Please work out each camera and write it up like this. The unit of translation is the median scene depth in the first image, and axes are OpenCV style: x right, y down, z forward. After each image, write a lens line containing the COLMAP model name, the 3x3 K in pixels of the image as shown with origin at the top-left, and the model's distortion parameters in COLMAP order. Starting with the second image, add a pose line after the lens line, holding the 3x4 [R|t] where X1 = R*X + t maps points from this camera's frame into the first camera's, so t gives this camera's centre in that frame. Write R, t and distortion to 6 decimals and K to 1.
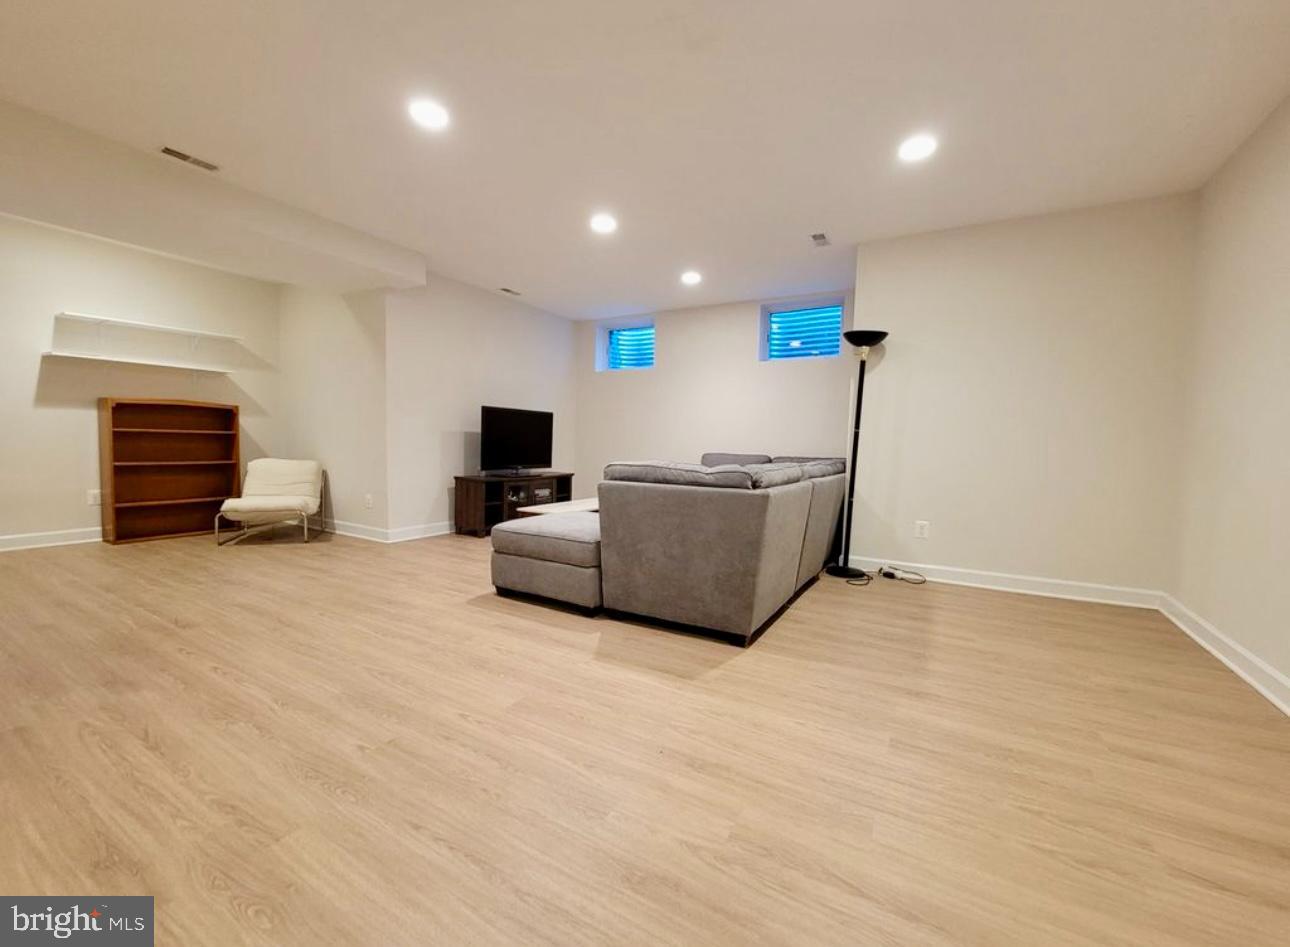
lens RADIAL K [[518.3, 0, 645.6], [0, 518.3, 474.1], [0, 0, 1]] dist [0.003357, 0.000077]
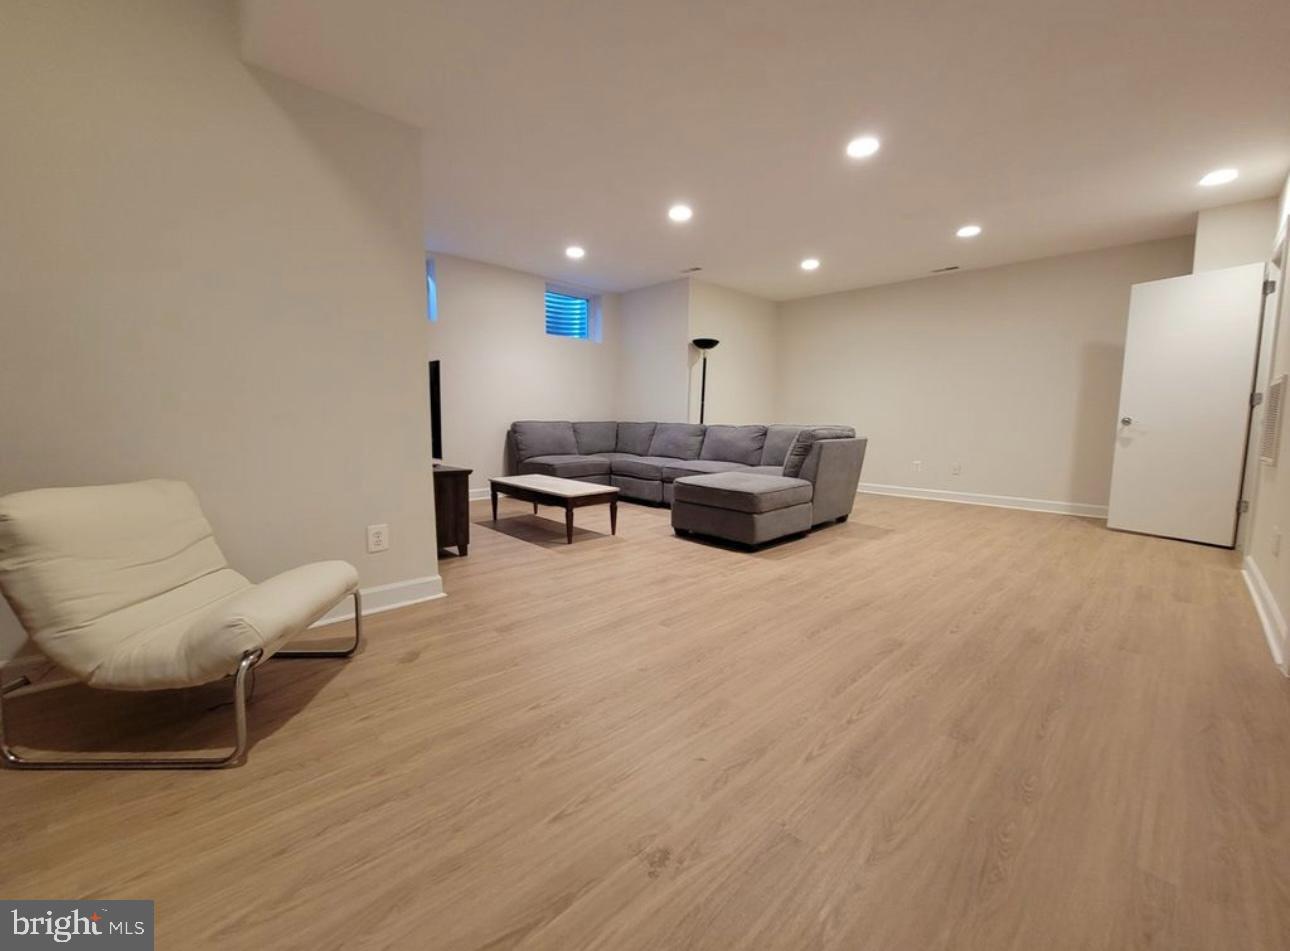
lens RADIAL K [[518.3, 0, 645.0], [0, 518.3, 469.1], [0, 0, 1]] dist [0.003357, 0.000077]
pose [[0.266981, -0.114125, 0.956920, -1.687951], [0.054080, 0.993173, 0.103360, -0.088349], [-0.962183, 0.024155, 0.271330, 1.111150]]
